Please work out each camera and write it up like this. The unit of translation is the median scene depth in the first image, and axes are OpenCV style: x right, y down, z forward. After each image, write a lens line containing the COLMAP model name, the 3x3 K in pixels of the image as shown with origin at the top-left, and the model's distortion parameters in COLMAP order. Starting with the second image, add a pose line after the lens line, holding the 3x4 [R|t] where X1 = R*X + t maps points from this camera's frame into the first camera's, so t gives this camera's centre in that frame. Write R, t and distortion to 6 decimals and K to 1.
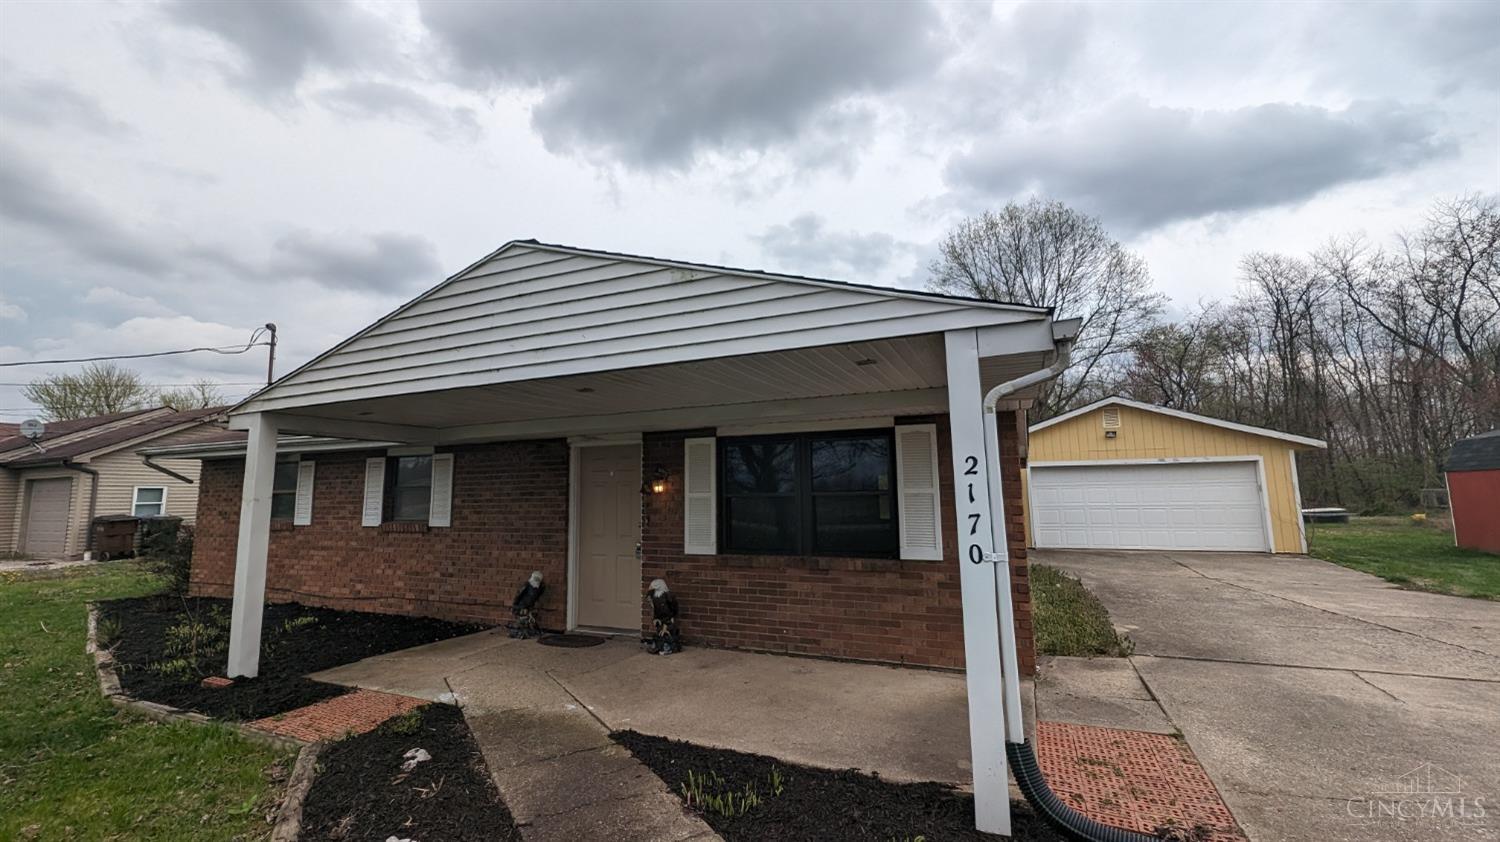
lens RADIAL K [[587.7, 0, 742.2], [0, 587.7, 417.0], [0, 0, 1]] dist [0.007235, 0.000137]
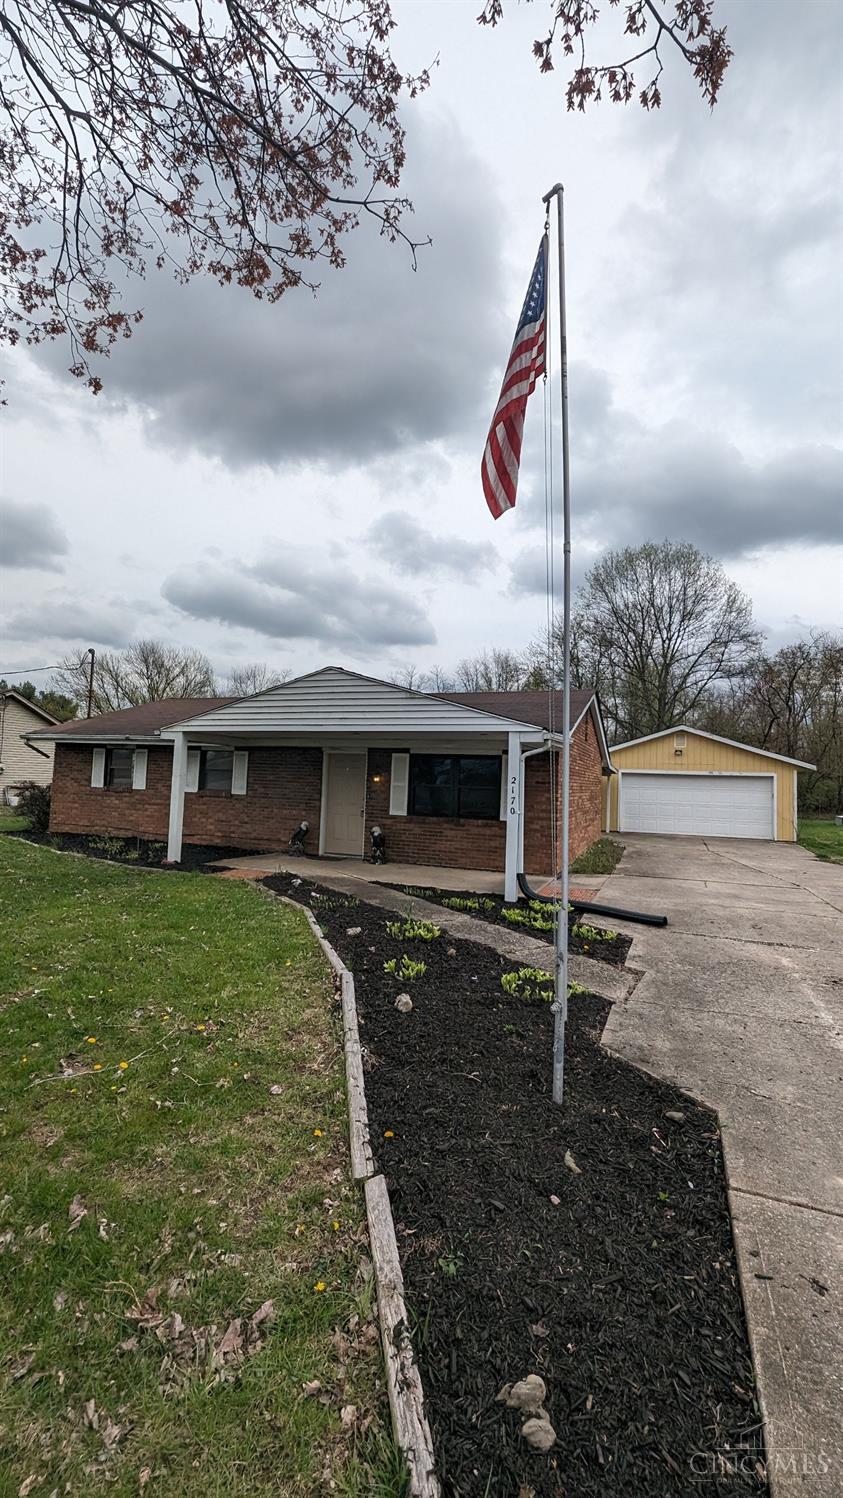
lens RADIAL K [[602.0, 0, 424.0], [0, 602.0, 749.0], [0, 0, 1]] dist [-0.000511, -0.000011]
pose [[0.997314, 0.051567, 0.052014, -0.086013], [-0.055485, 0.995492, 0.076922, -0.113117], [-0.047813, -0.079601, 0.995679, -0.785343]]
